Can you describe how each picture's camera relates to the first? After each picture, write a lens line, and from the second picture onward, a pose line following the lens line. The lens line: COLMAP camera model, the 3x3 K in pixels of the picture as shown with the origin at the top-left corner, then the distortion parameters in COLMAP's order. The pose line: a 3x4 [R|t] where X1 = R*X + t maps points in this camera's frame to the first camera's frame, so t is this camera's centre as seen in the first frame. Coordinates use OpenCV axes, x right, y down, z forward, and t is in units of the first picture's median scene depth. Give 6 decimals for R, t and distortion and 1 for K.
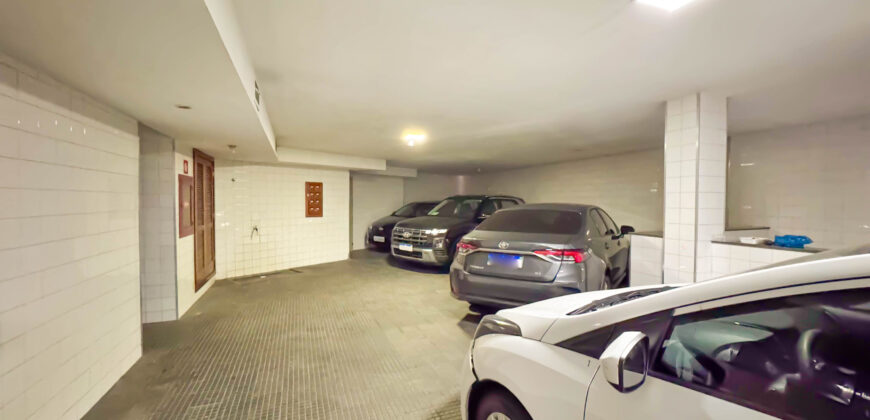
lens RADIAL K [[349.4, 0, 437.6], [0, 349.4, 209.8], [0, 0, 1]] dist [0.008552, 0.000106]
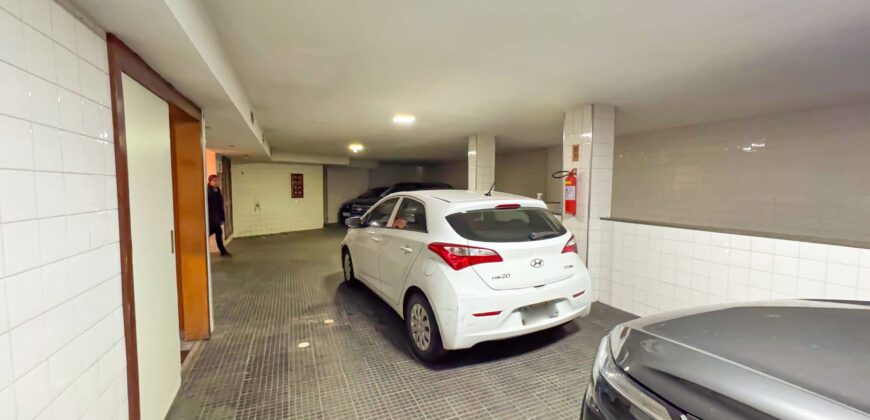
lens RADIAL K [[349.4, 0, 431.5], [0, 349.4, 210.5], [0, 0, 1]] dist [0.008552, 0.000106]
pose [[0.999988, 0.003109, -0.003874, 0.203566], [-0.002939, 0.999066, 0.043120, 0.008397], [0.004004, -0.043108, 0.999062, -0.437288]]
